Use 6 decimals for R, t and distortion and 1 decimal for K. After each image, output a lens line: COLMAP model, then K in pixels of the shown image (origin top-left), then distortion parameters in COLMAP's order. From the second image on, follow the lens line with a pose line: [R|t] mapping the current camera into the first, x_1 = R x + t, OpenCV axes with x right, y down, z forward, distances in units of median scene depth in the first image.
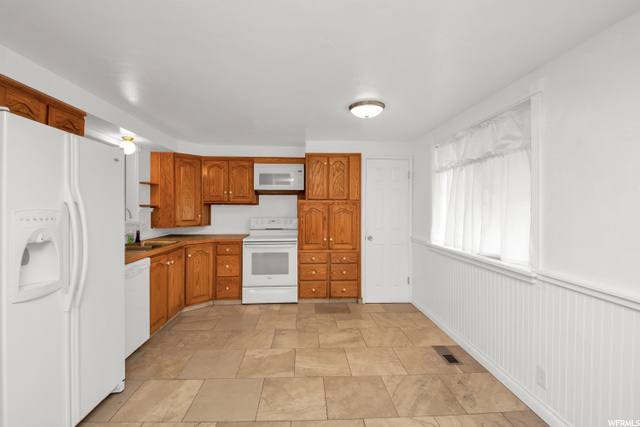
lens RADIAL K [[288.1, 0, 318.1], [0, 288.1, 203.6], [0, 0, 1]] dist [0.021240, -0.031594]
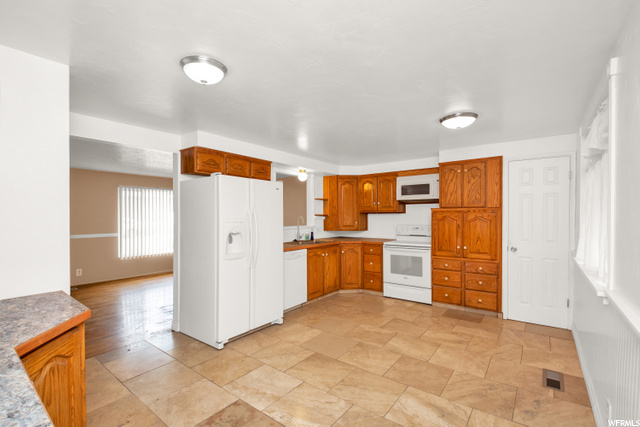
lens RADIAL K [[288.0, 0, 316.4], [0, 288.0, 217.6], [0, 0, 1]] dist [0.000025, -0.024886]
pose [[0.760377, -0.000928, -0.649481, 0.314296], [0.013597, 0.999803, 0.014490, 0.000080], [0.649340, -0.019849, 0.760239, -0.085554]]
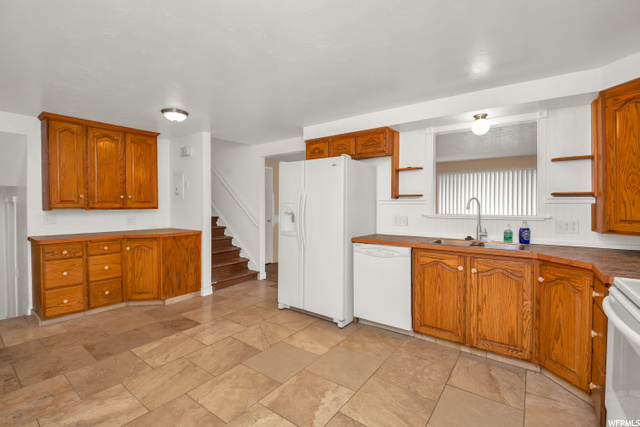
lens RADIAL K [[288.1, 0, 318.1], [0, 288.1, 203.6], [0, 0, 1]] dist [0.021240, -0.031594]
pose [[-0.636556, -0.002692, -0.771226, 0.258484], [0.008825, 0.999903, -0.010774, 0.031667], [0.771180, -0.013664, -0.636471, 0.982470]]
